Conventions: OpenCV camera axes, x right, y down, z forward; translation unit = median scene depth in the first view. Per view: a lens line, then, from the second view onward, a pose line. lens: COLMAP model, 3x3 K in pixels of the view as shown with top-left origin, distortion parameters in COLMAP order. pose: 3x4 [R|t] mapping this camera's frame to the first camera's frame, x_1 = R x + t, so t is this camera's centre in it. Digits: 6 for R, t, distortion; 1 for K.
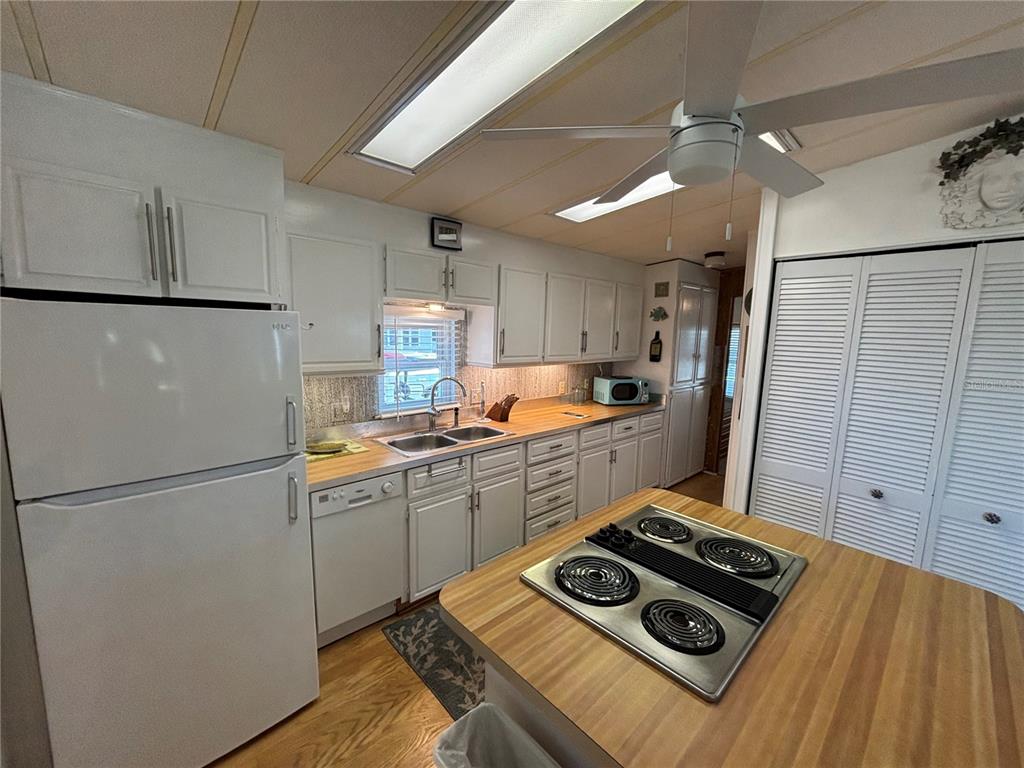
lens RADIAL K [[410.9, 0, 510.3], [0, 410.9, 384.9], [0, 0, 1]] dist [-0.000264, -0.000737]
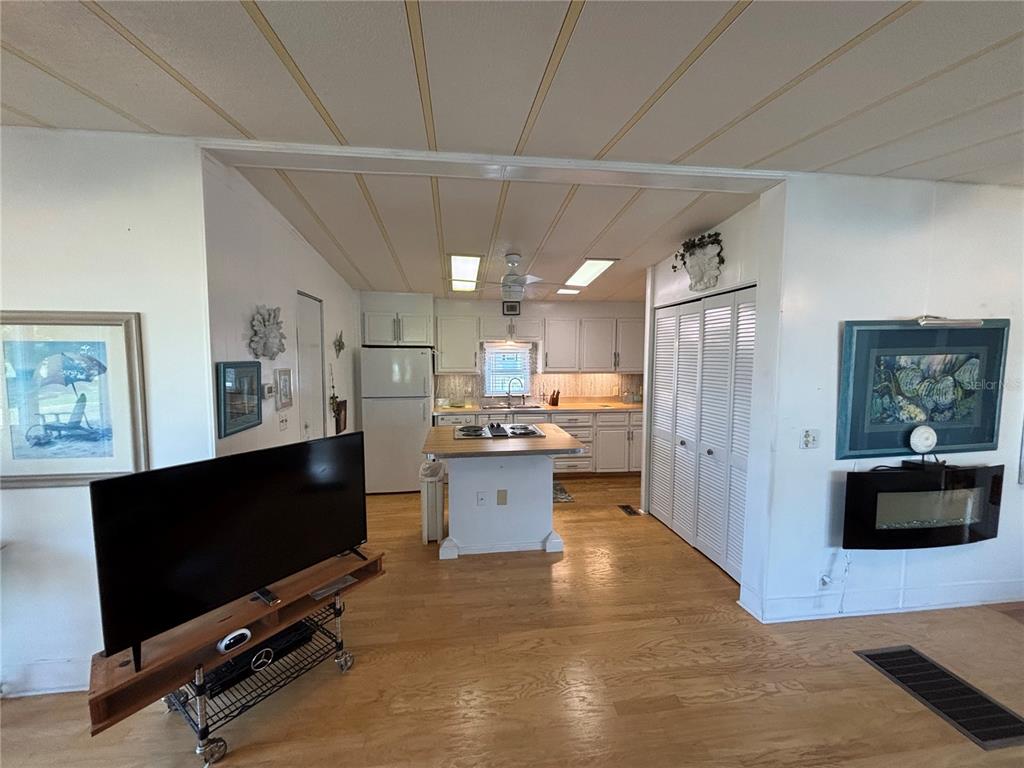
lens RADIAL K [[410.9, 0, 514.0], [0, 410.9, 383.2], [0, 0, 1]] dist [-0.000264, -0.000737]
pose [[0.819924, 0.014343, -0.572293, 0.819176], [-0.054598, 0.997088, -0.053232, 0.094484], [0.569864, 0.074892, 0.818319, -0.512088]]
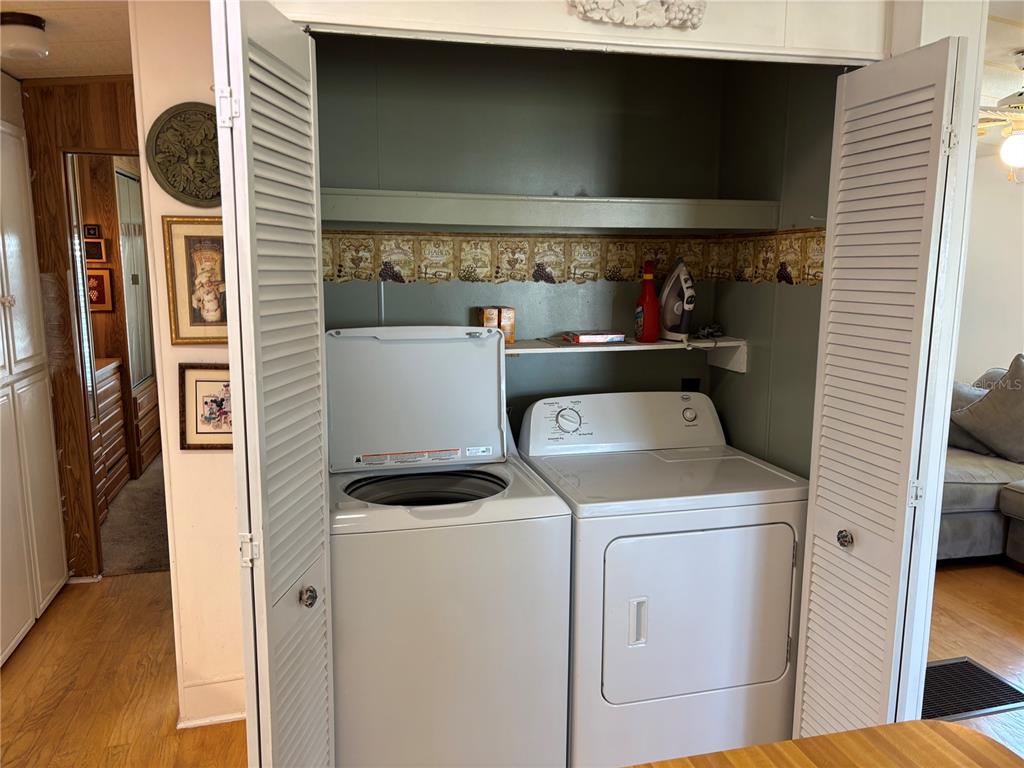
lens RADIAL K [[766.7, 0, 507.6], [0, 766.7, 390.3], [0, 0, 1]] dist [0.039643, -0.037297]
pose [[0.473085, -0.168114, 0.864828, 0.060688], [0.124486, 0.984532, 0.123286, -0.027755], [-0.872178, 0.049335, 0.486695, 0.348234]]
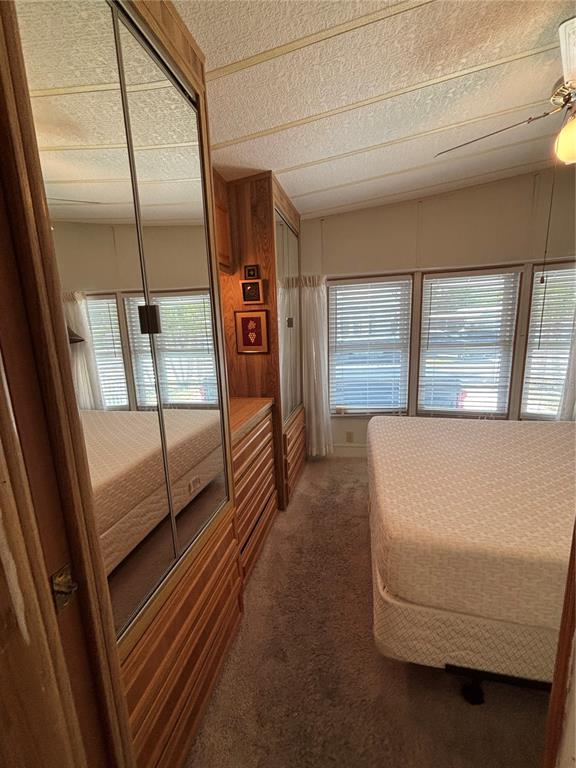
lens RADIAL K [[308.2, 0, 285.2], [0, 308.2, 385.0], [0, 0, 1]] dist [-0.000264, -0.000737]
pose [[0.825588, -0.160248, 0.541040, 0.776755], [0.130986, 0.987062, 0.092478, -0.083436], [-0.548860, -0.005480, 0.835897, 1.301171]]
